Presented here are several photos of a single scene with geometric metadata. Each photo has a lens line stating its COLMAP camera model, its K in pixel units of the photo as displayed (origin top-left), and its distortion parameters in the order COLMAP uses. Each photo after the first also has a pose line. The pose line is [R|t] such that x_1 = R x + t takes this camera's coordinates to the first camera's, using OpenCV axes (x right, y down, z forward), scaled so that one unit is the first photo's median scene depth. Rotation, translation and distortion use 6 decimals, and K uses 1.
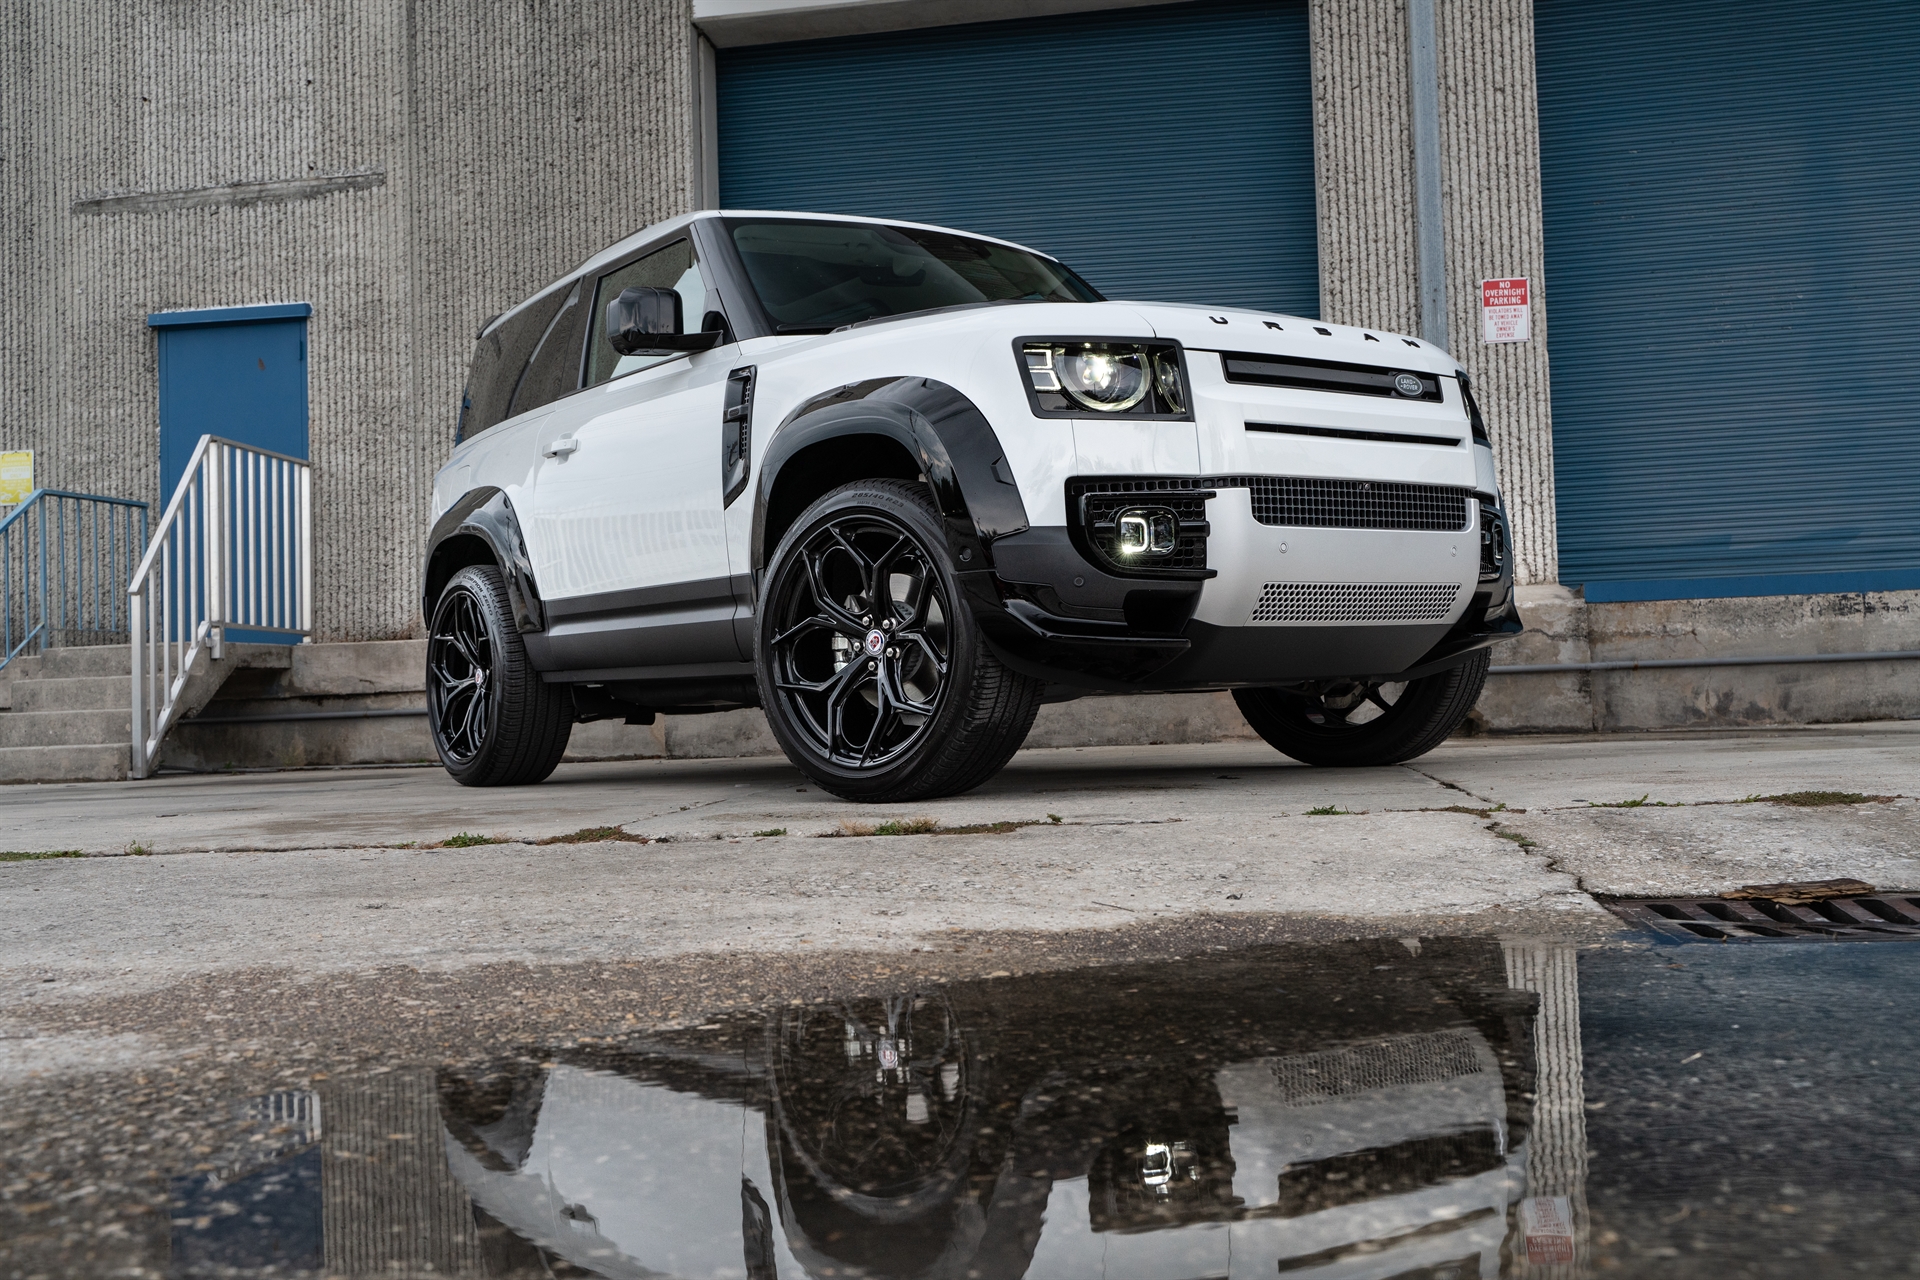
lens RADIAL K [[1949.8, 0, 960.1], [0, 1949.8, 641.6], [0, 0, 1]] dist [0.017631, 0.000000]
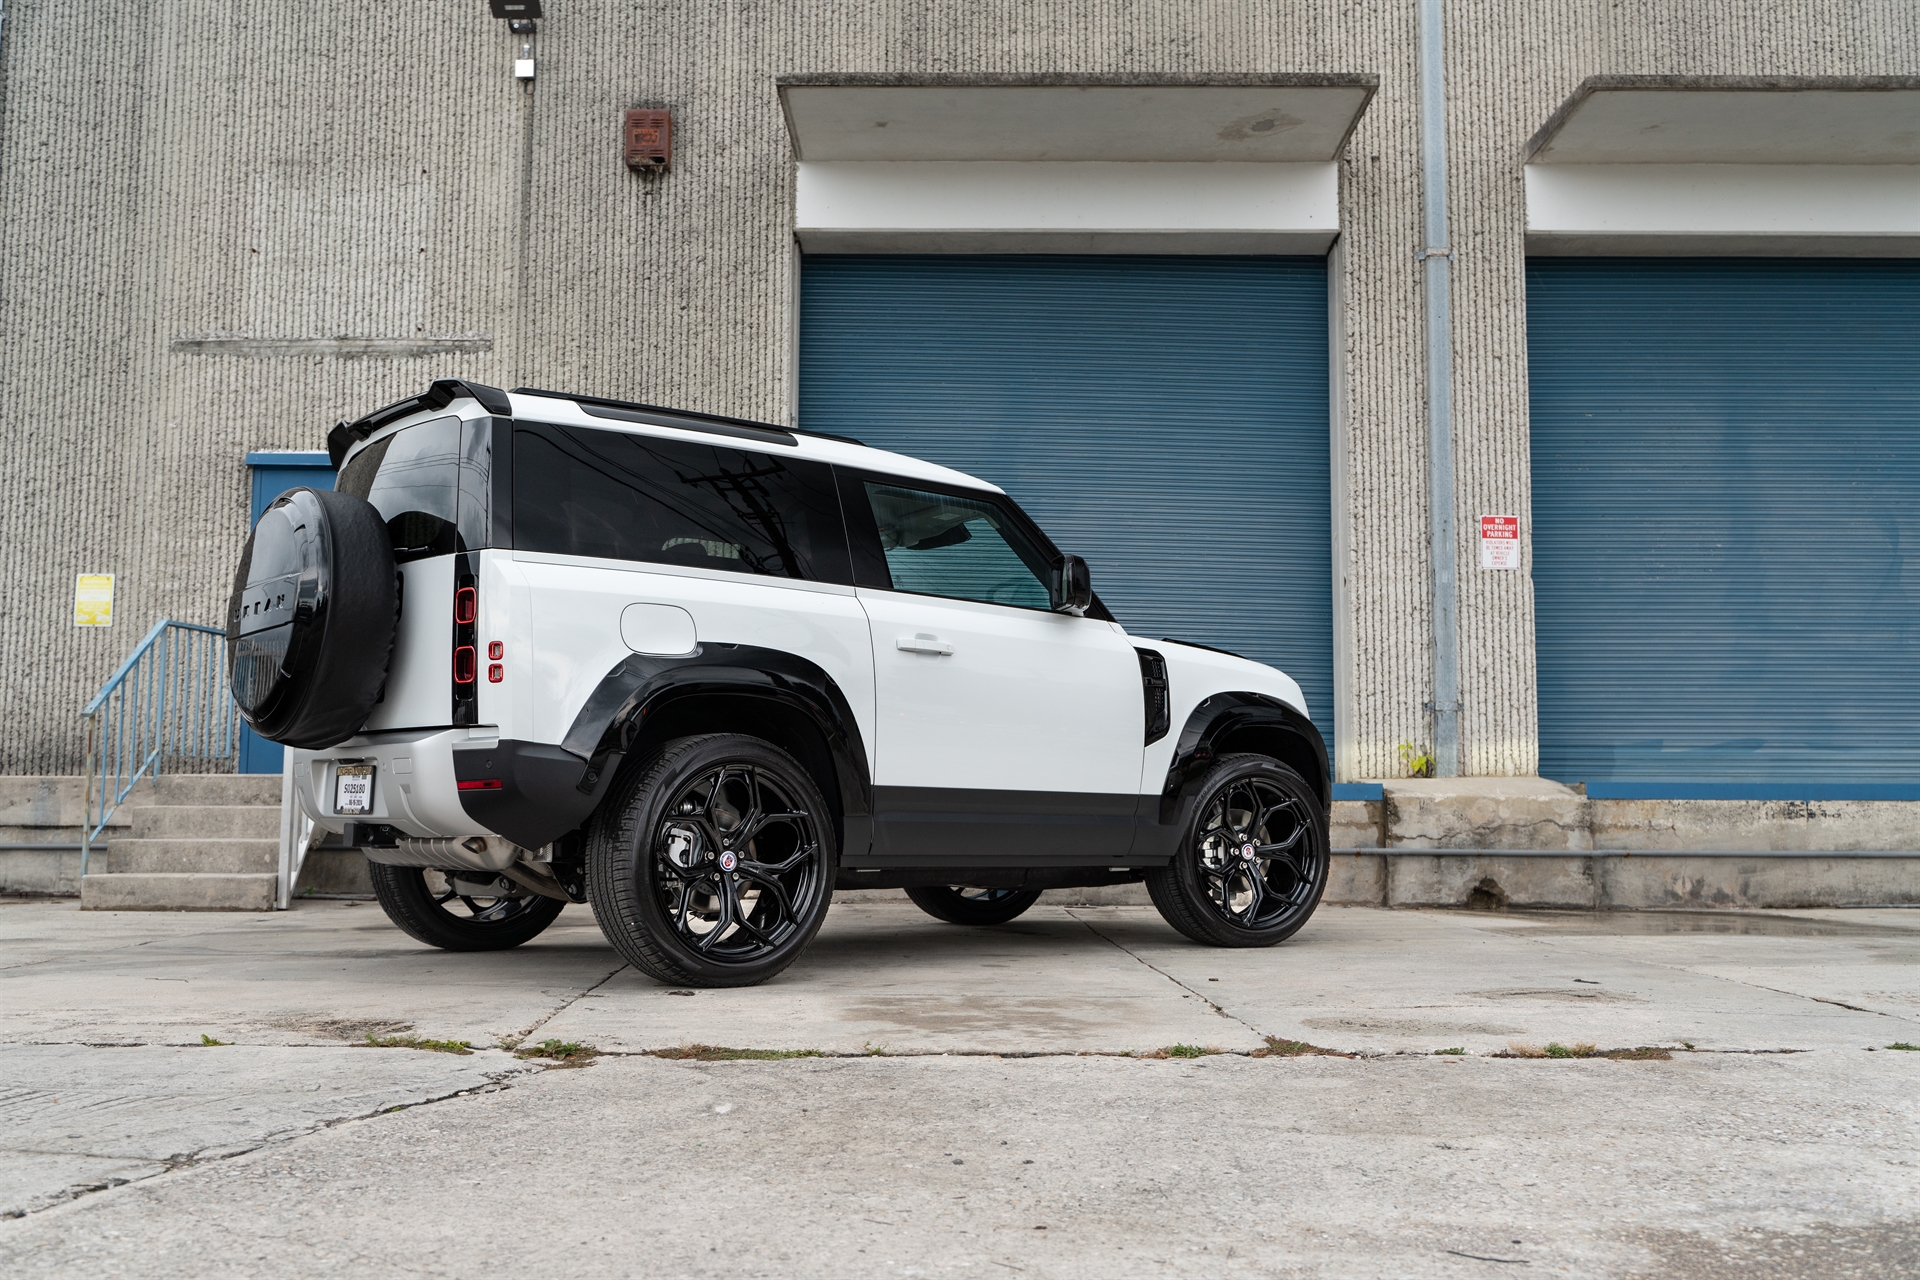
lens RADIAL K [[1815.5, 0, 959.4], [0, 1815.5, 636.2], [0, 0, 1]] dist [0.005789, 0.000000]
pose [[0.983670, 0.055972, 0.171054, -0.208681], [-0.045299, 0.996812, -0.065679, -0.023861], [-0.174185, 0.056858, 0.983070, -0.018781]]
